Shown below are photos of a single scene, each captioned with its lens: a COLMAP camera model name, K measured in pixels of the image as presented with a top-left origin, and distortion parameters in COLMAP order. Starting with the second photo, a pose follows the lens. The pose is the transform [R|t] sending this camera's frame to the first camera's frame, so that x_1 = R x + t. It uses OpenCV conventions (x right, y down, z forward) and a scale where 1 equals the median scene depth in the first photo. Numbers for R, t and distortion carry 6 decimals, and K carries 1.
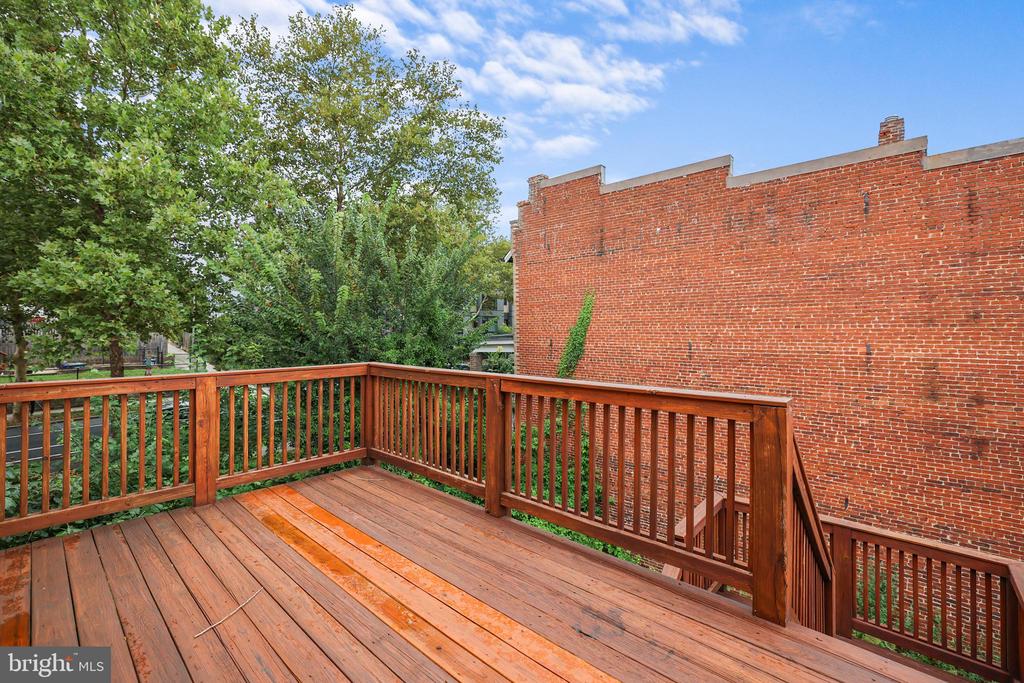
lens RADIAL K [[443.6, 0, 496.2], [0, 443.6, 313.0], [0, 0, 1]] dist [-0.025363, 0.006094]
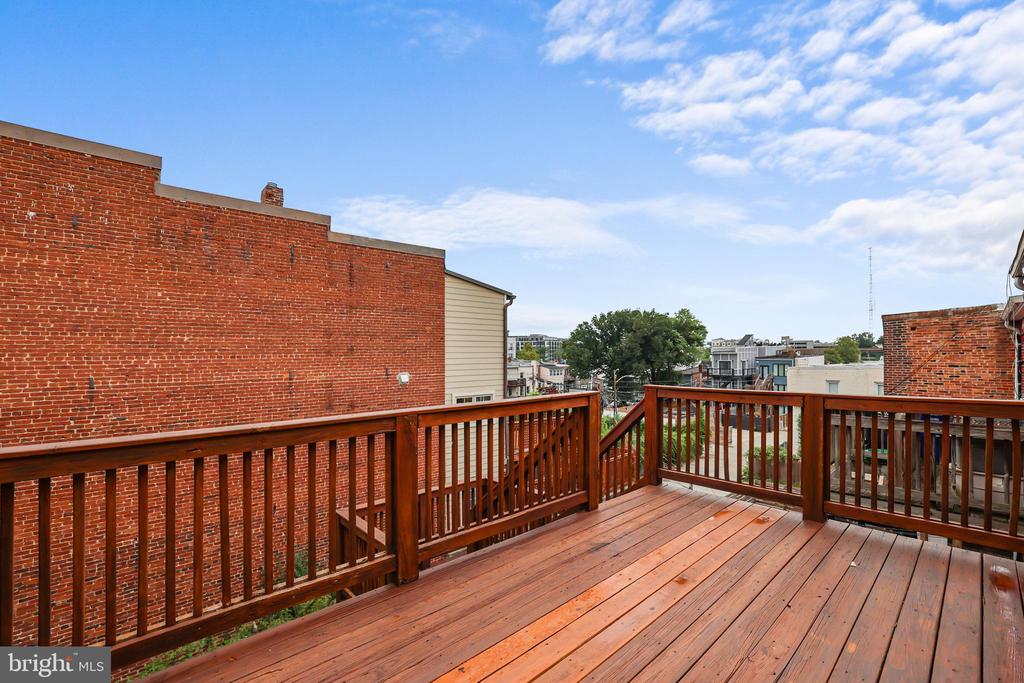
lens RADIAL K [[443.6, 0, 511.9], [0, 443.6, 350.1], [0, 0, 1]] dist [-0.025363, 0.006094]
pose [[0.089134, 0.012358, 0.995943, -0.275416], [-0.023294, 0.999675, -0.010319, 0.010294], [-0.995747, -0.022280, 0.089393, 0.252963]]
